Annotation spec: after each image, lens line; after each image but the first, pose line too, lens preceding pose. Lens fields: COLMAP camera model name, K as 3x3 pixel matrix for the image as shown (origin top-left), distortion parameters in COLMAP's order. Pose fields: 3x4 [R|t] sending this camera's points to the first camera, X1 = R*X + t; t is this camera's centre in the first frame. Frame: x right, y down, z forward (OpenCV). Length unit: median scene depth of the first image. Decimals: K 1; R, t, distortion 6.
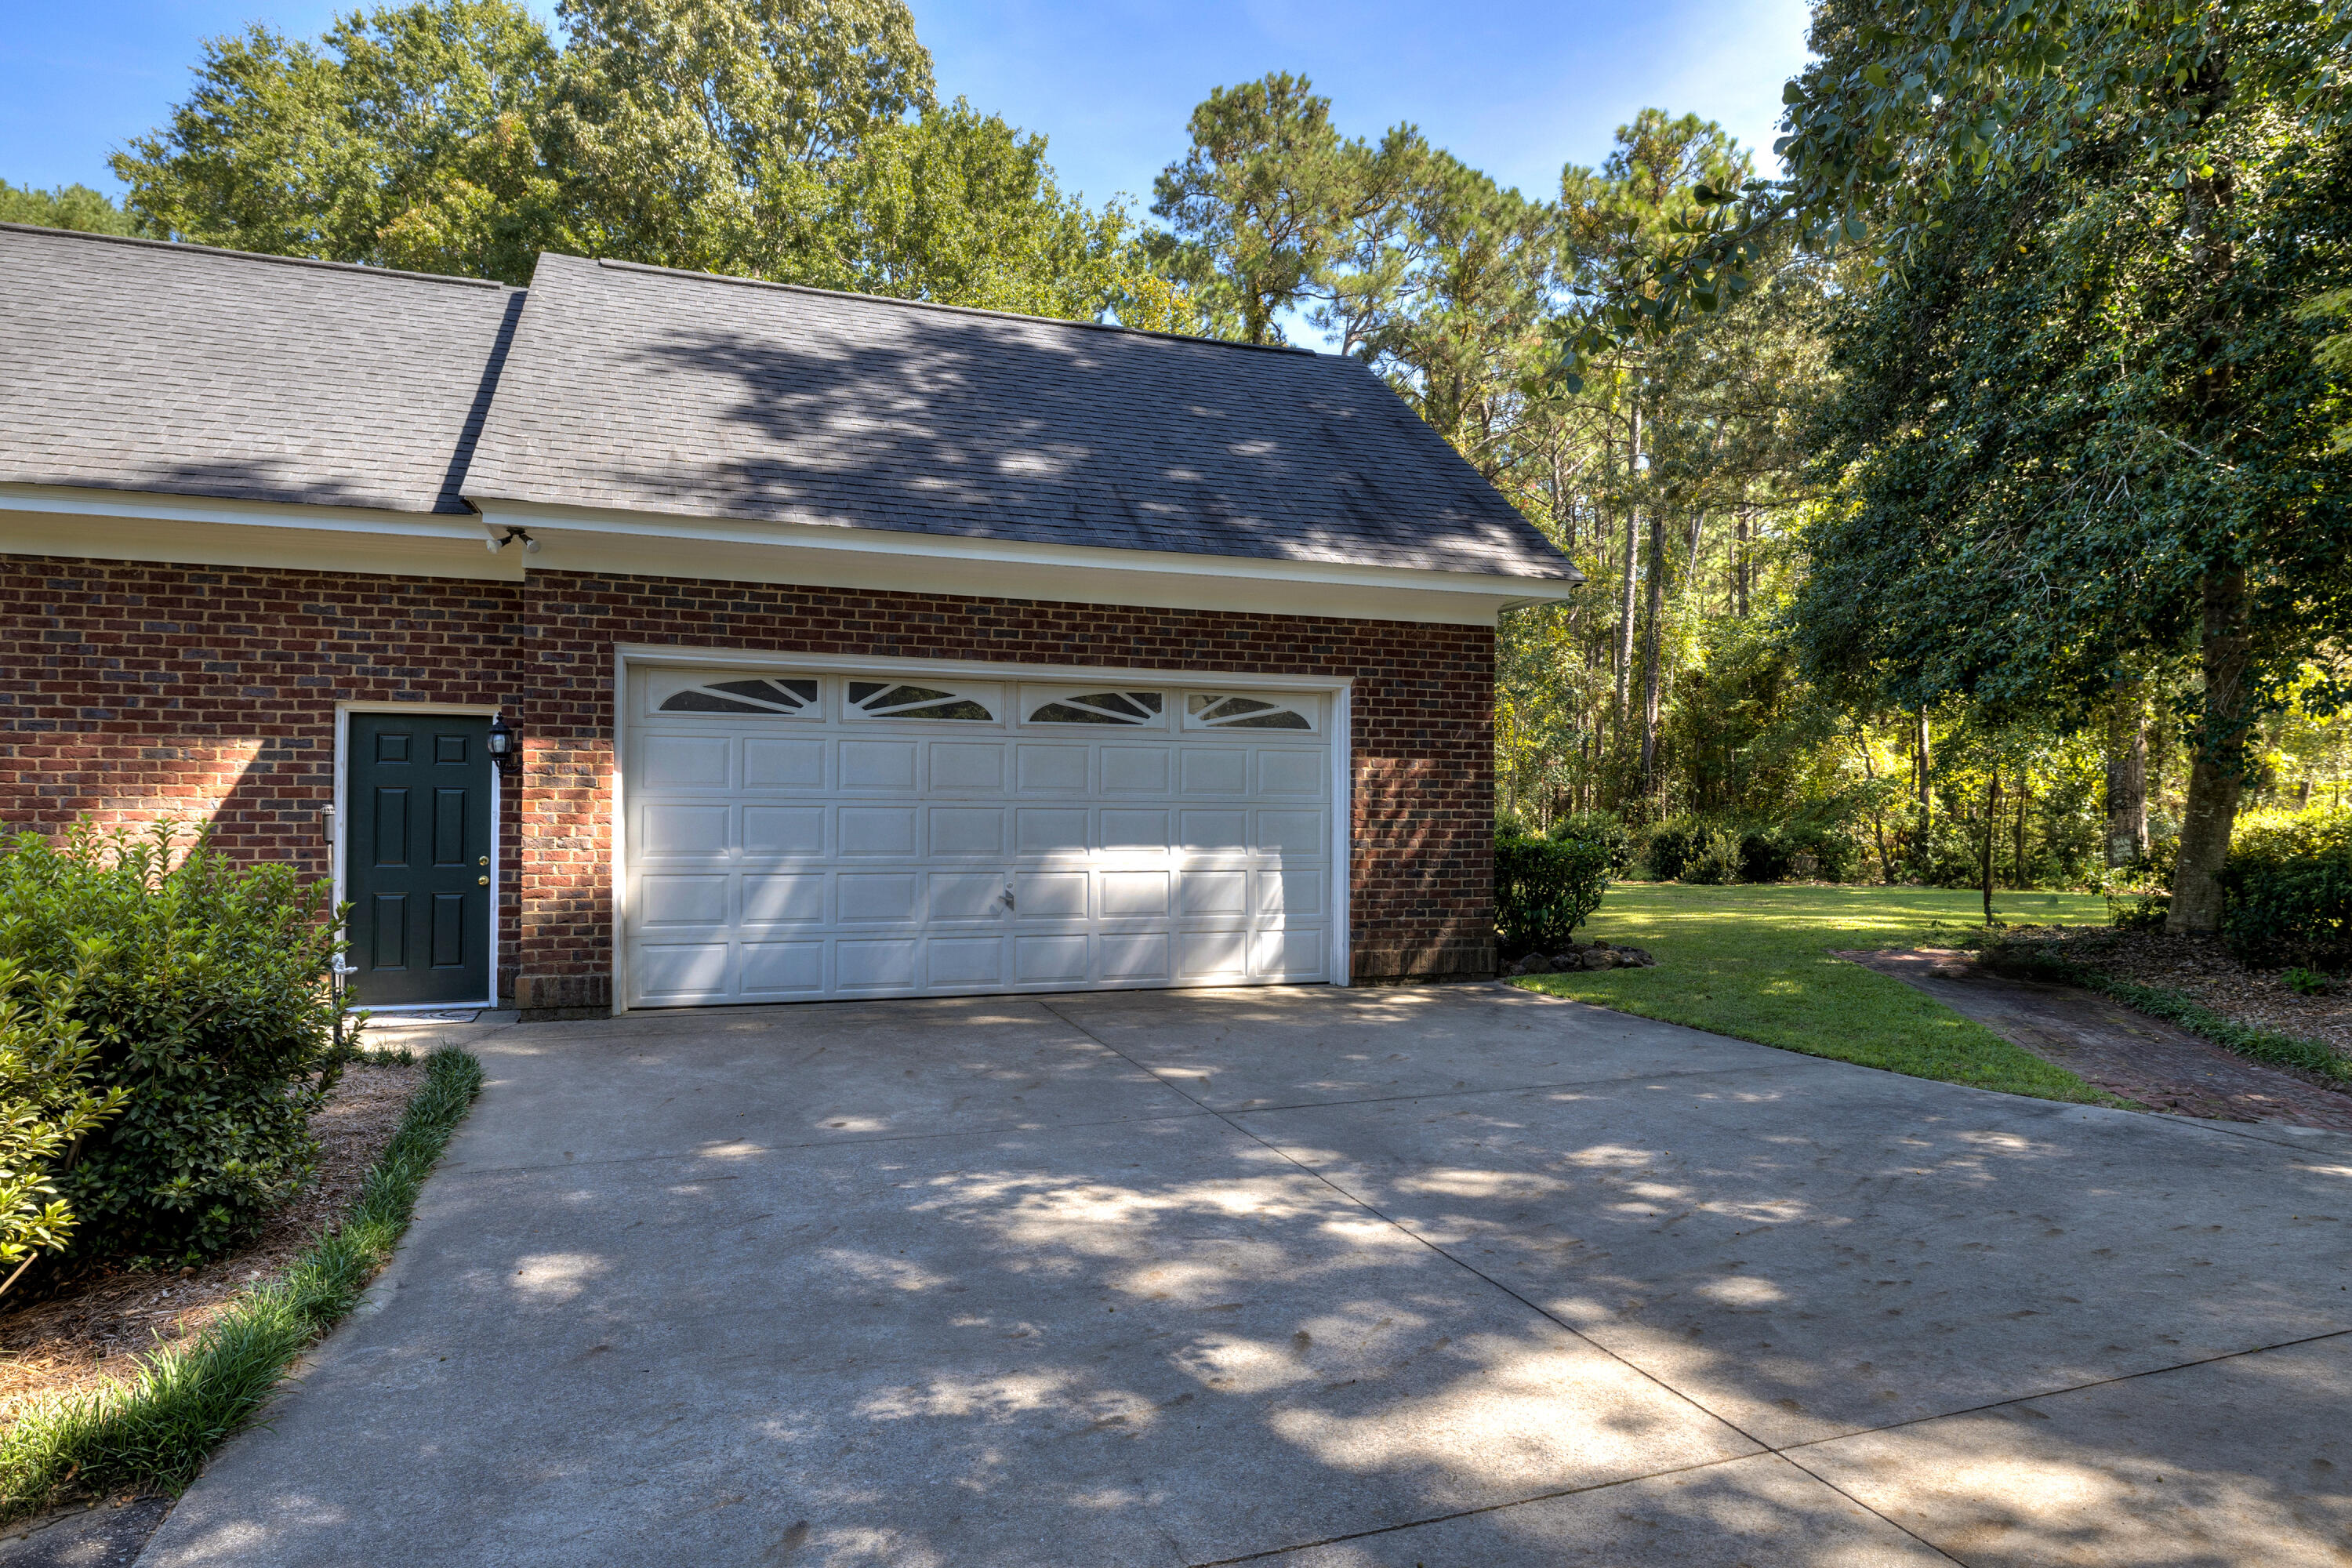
lens RADIAL K [[1313.5, 0, 1182.6], [0, 1313.5, 790.7], [0, 0, 1]] dist [0.004785, 0.000899]
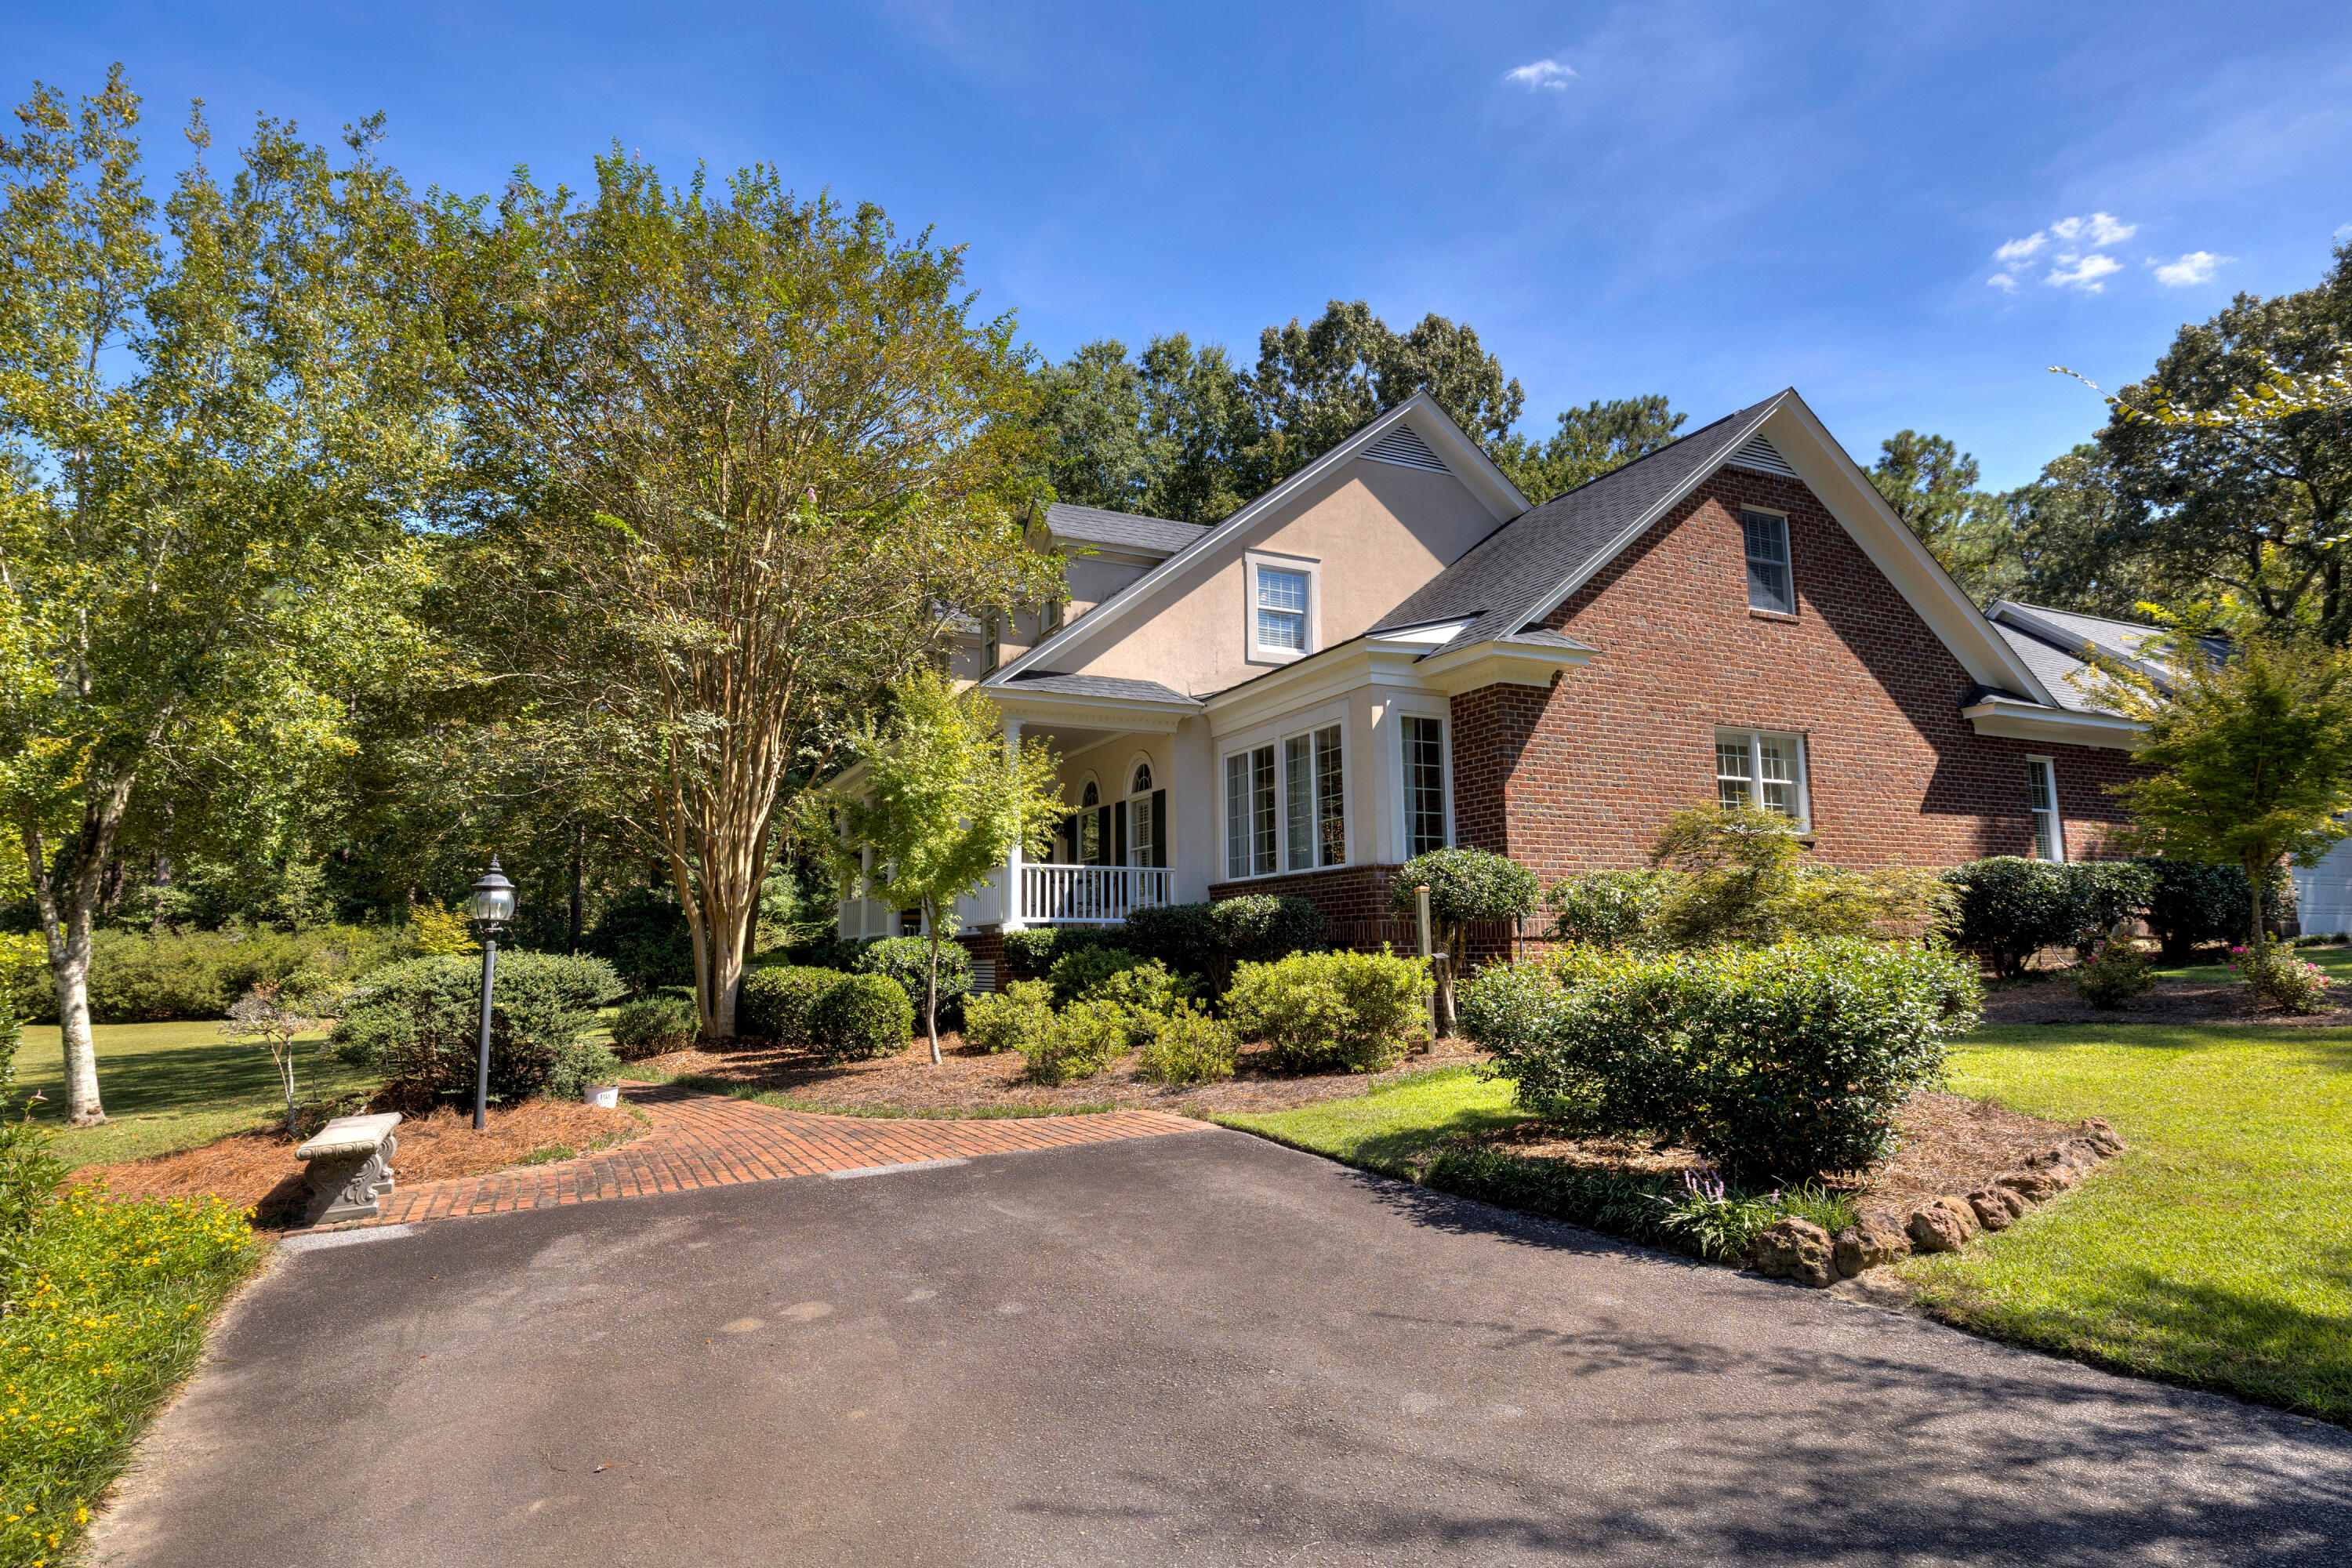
lens RADIAL K [[1313.5, 0, 1181.2], [0, 1313.5, 781.7], [0, 0, 1]] dist [0.004785, 0.000899]
pose [[0.990514, -0.002178, 0.137392, -2.167297], [0.020275, 0.991247, -0.130452, 0.124199], [-0.135905, 0.132000, 0.981889, -0.892330]]
